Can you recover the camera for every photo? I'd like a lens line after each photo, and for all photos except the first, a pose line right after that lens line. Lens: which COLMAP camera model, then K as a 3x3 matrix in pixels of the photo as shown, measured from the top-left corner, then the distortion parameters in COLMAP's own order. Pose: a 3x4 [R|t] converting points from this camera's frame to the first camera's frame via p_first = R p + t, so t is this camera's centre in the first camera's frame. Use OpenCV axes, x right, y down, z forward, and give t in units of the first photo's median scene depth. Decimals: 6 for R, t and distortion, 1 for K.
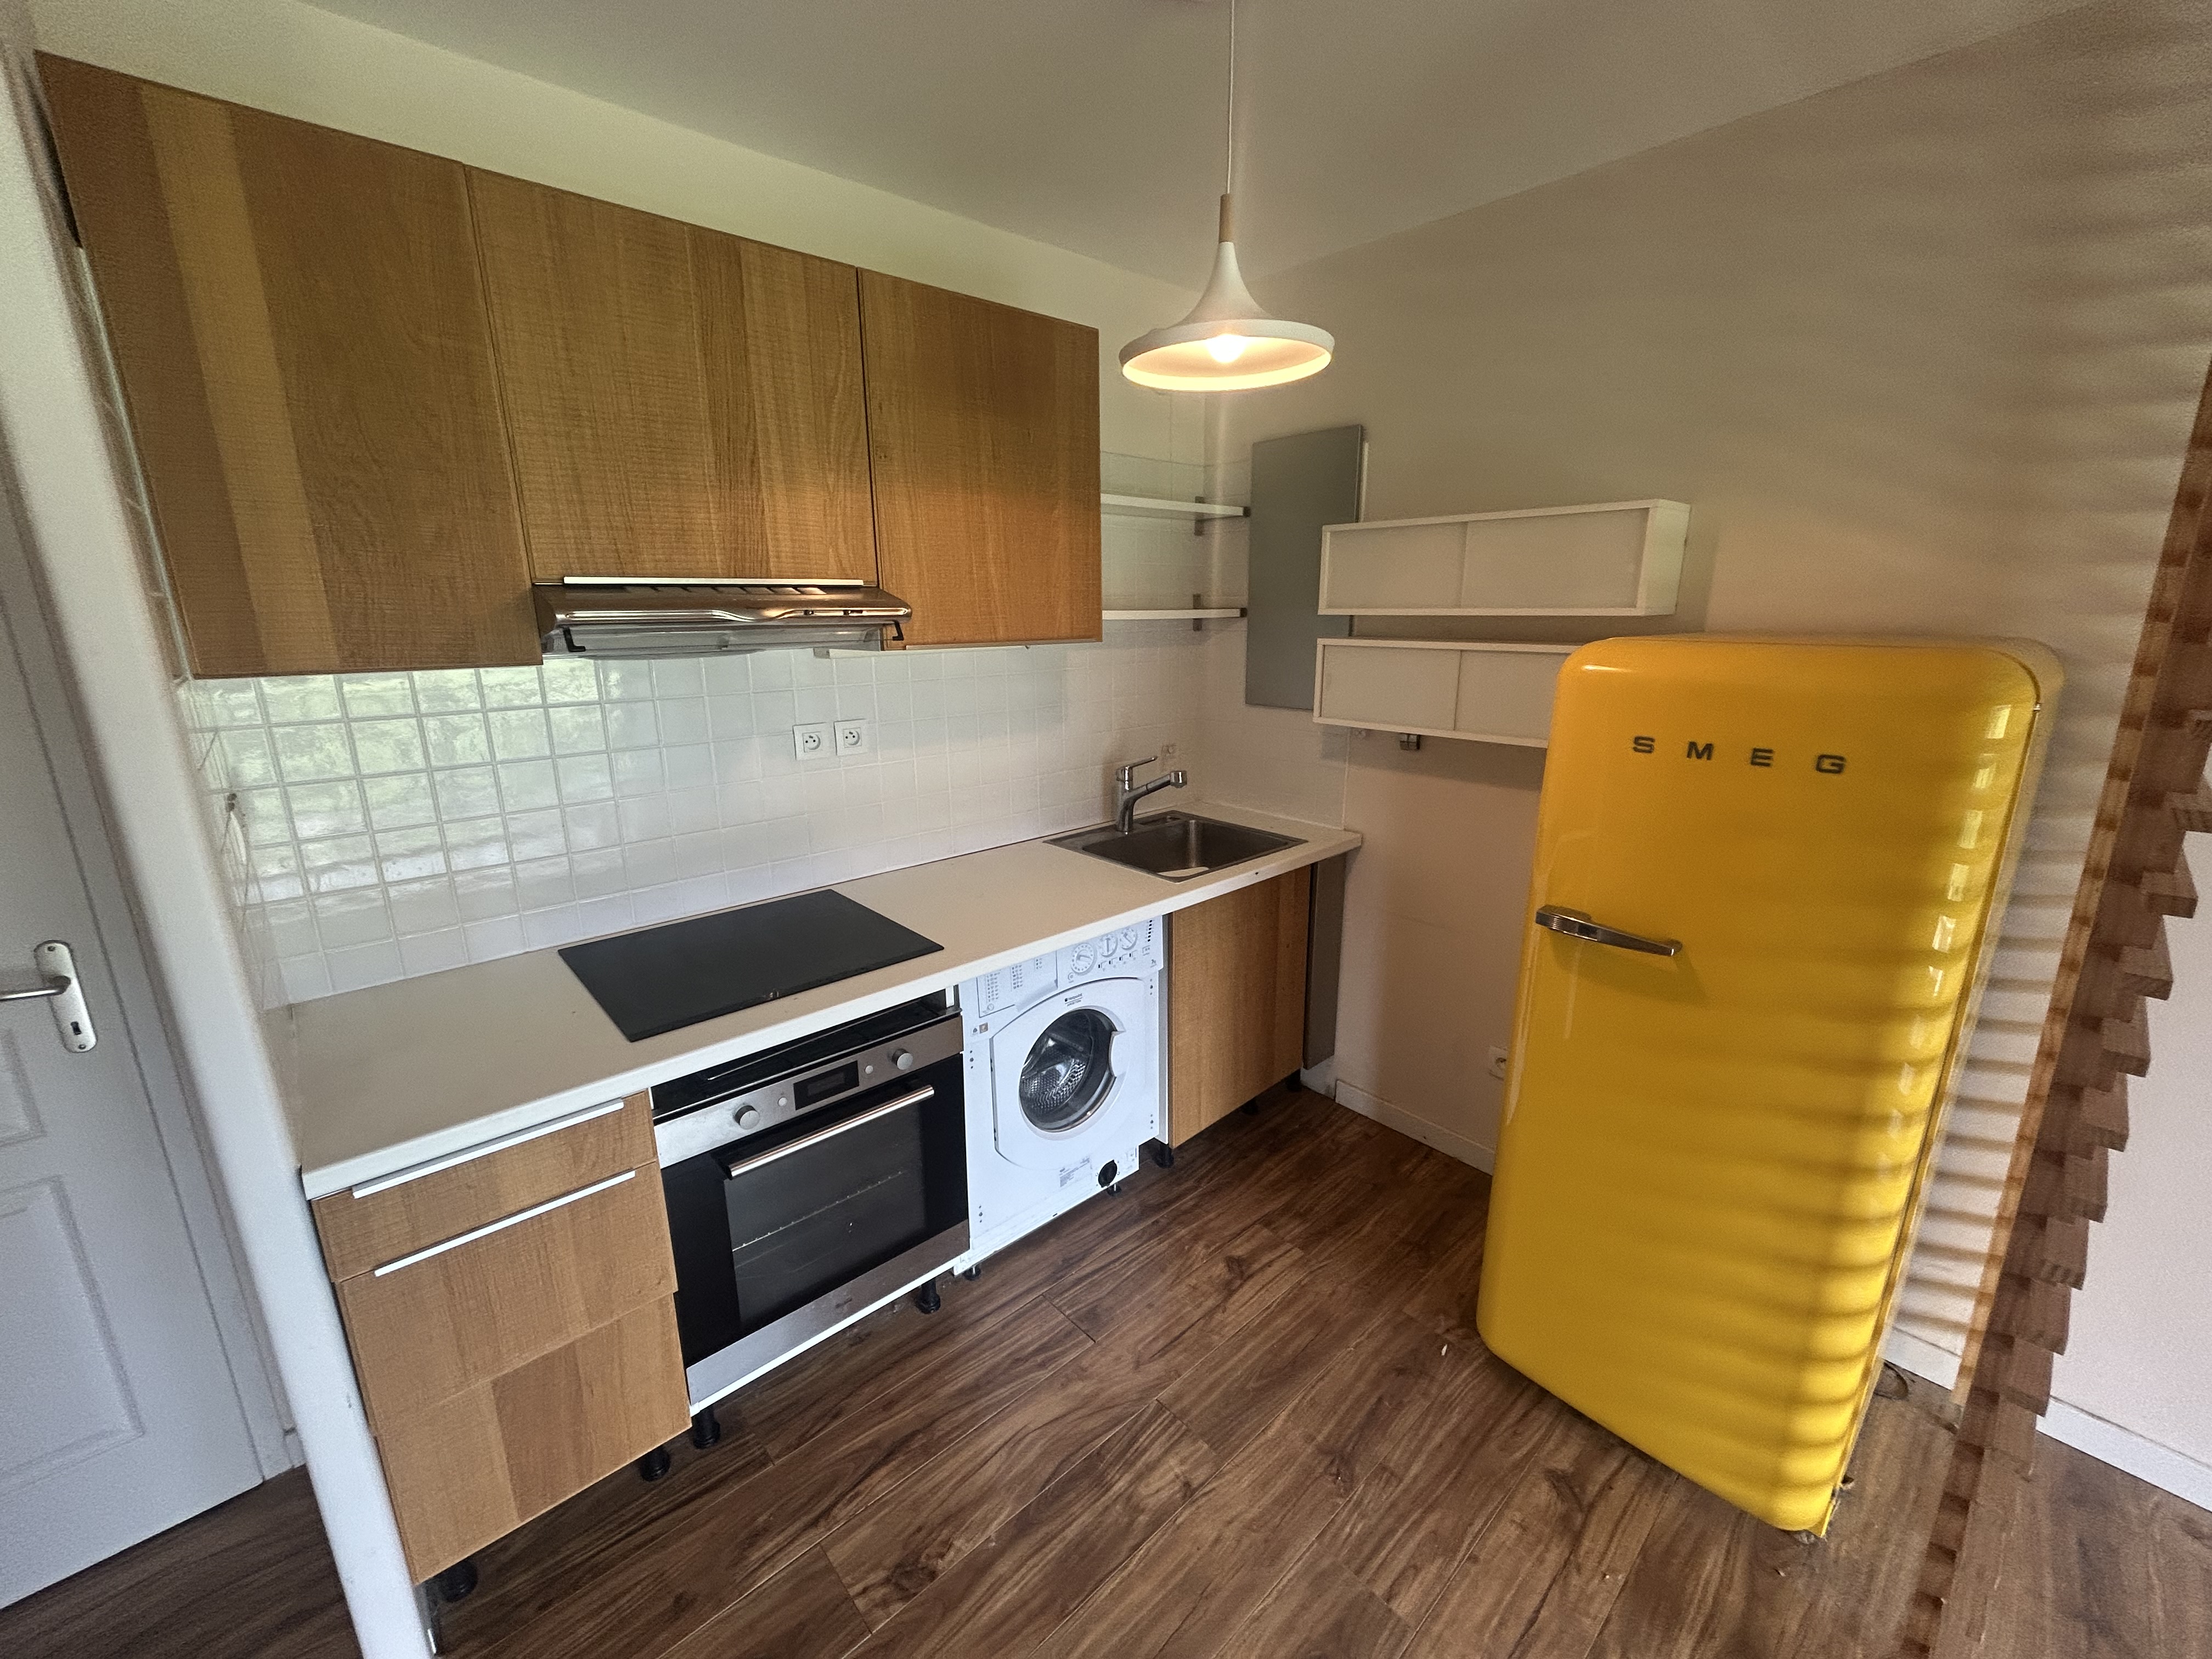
lens RADIAL K [[895.2, 0, 1106.0], [0, 895.2, 829.5], [0, 0, 1]] dist [-0.000670, -0.000165]
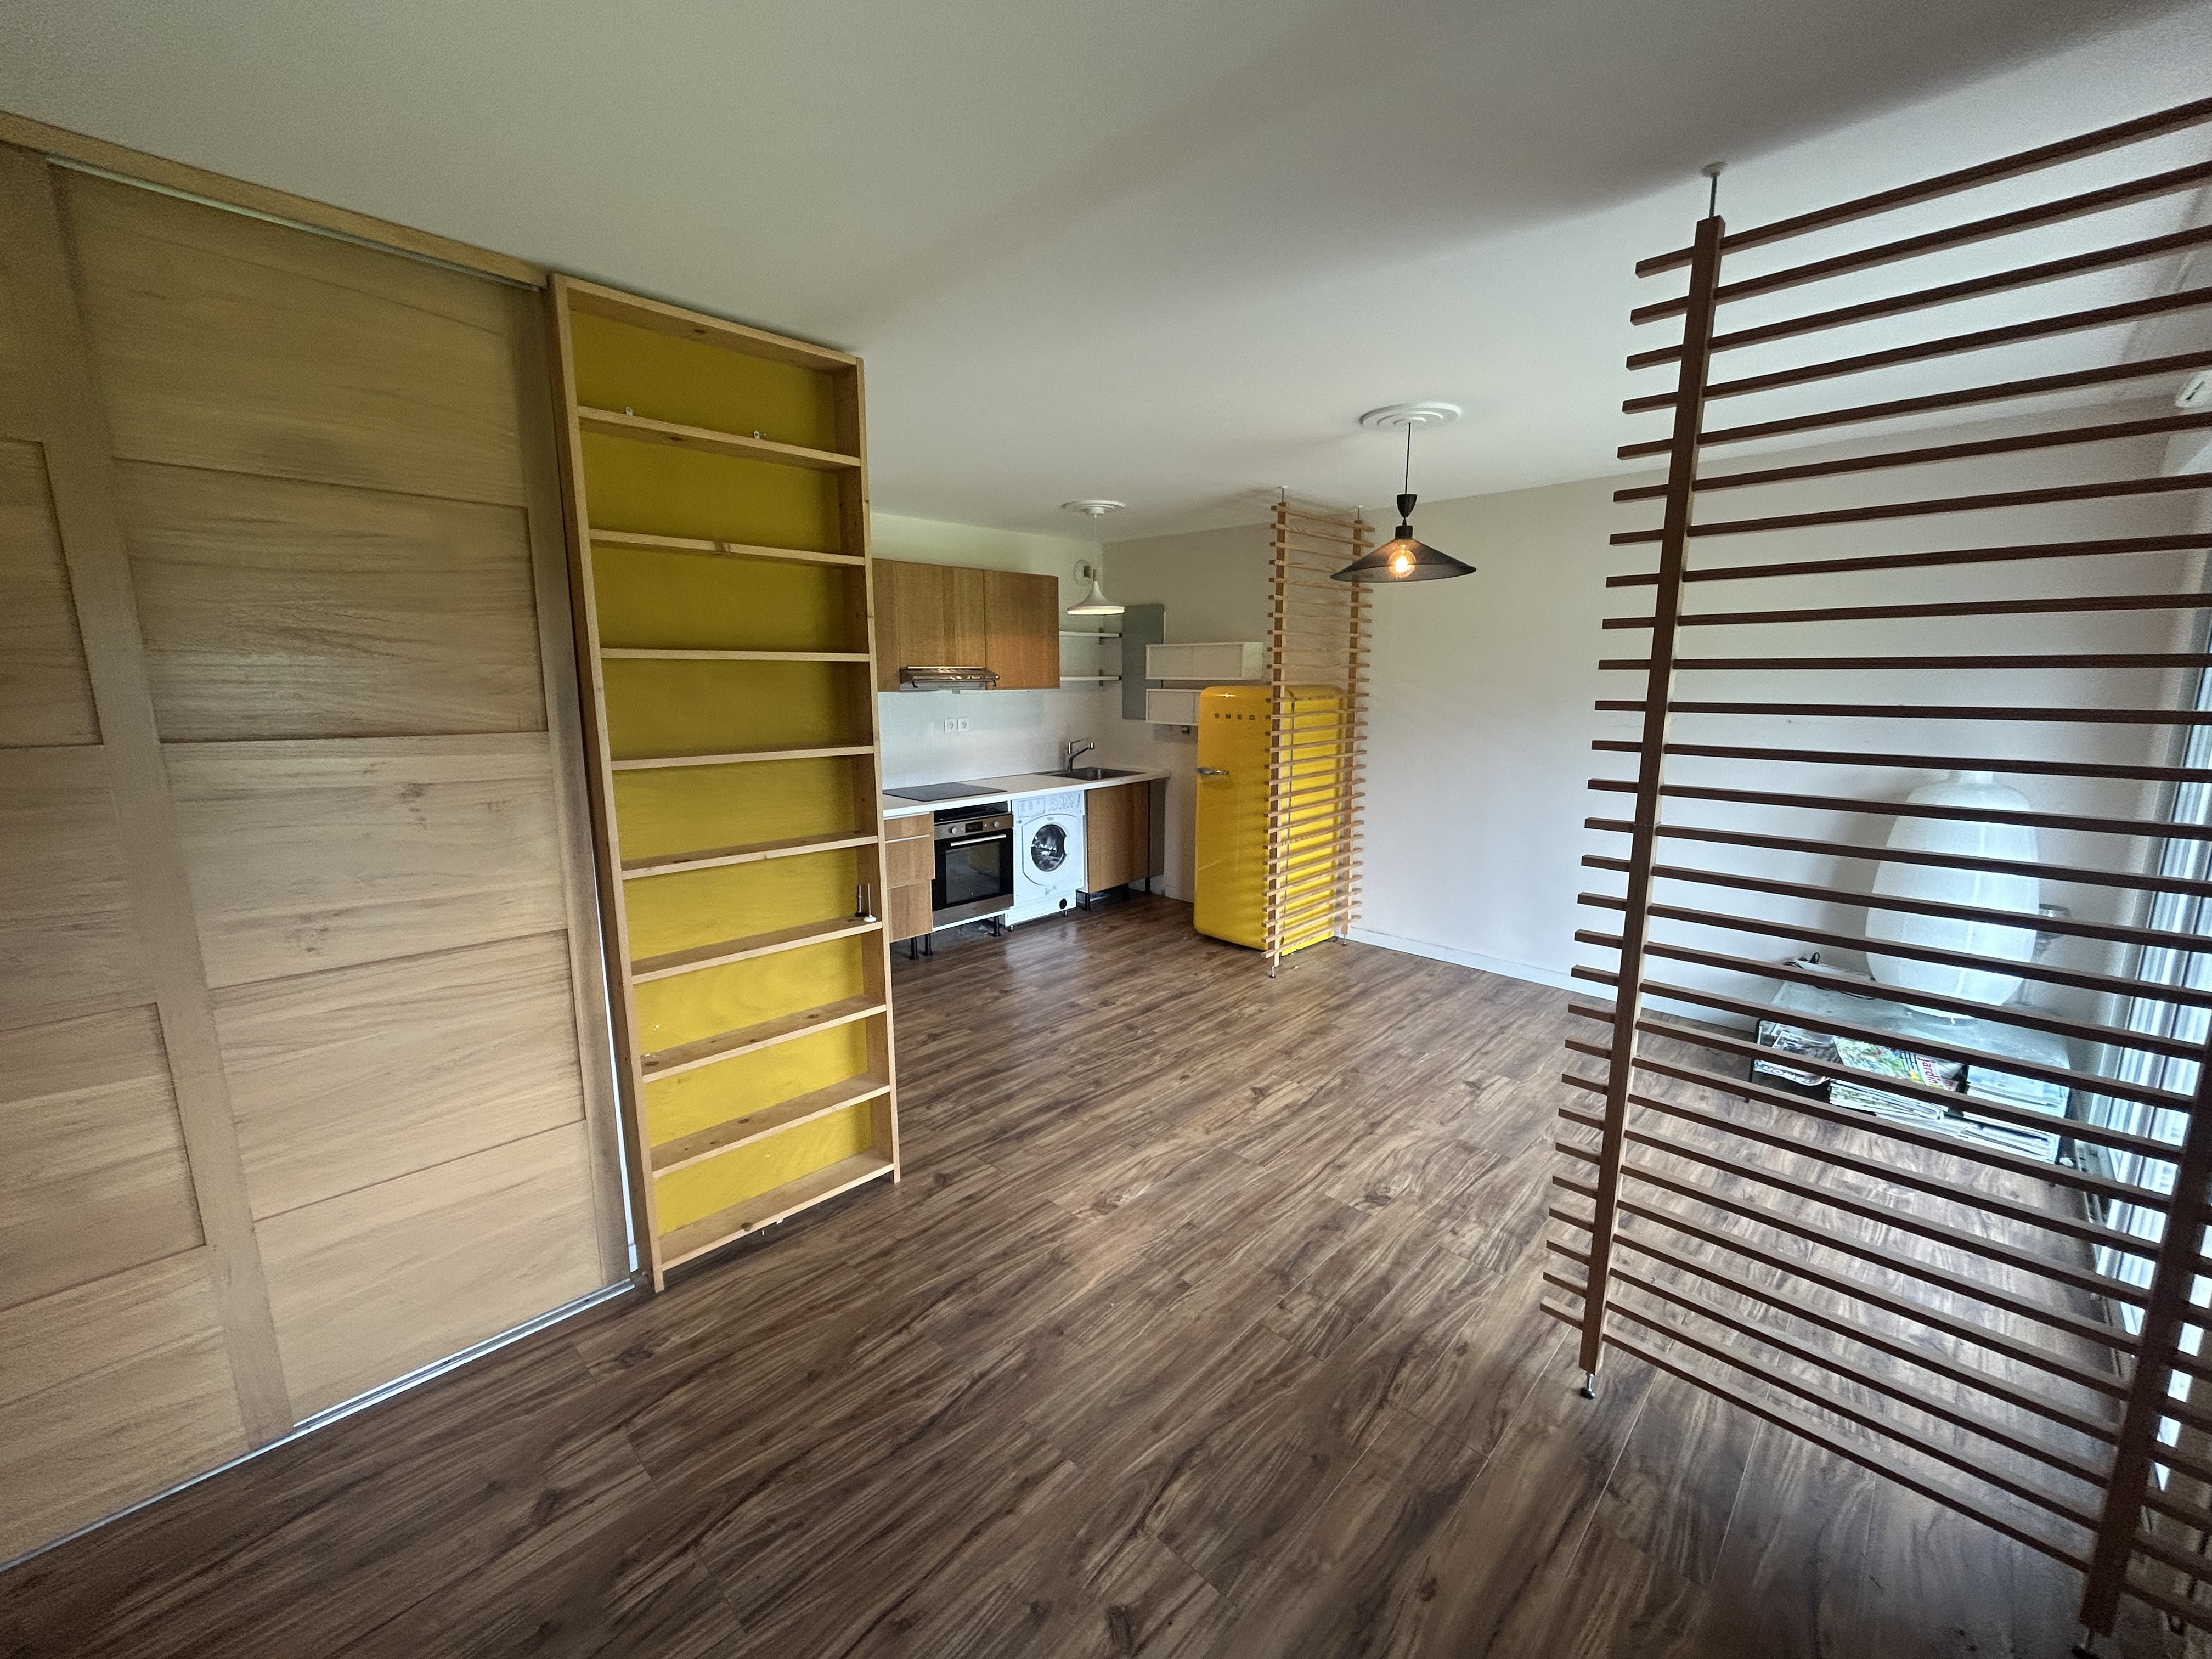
lens RADIAL K [[895.2, 0, 1106.0], [0, 895.2, 829.5], [0, 0, 1]] dist [-0.000670, -0.000165]
pose [[0.997996, -0.004335, 0.063129, -0.039383], [0.008779, 0.997488, -0.070290, 0.402296], [-0.062665, 0.070703, 0.995527, -1.652956]]
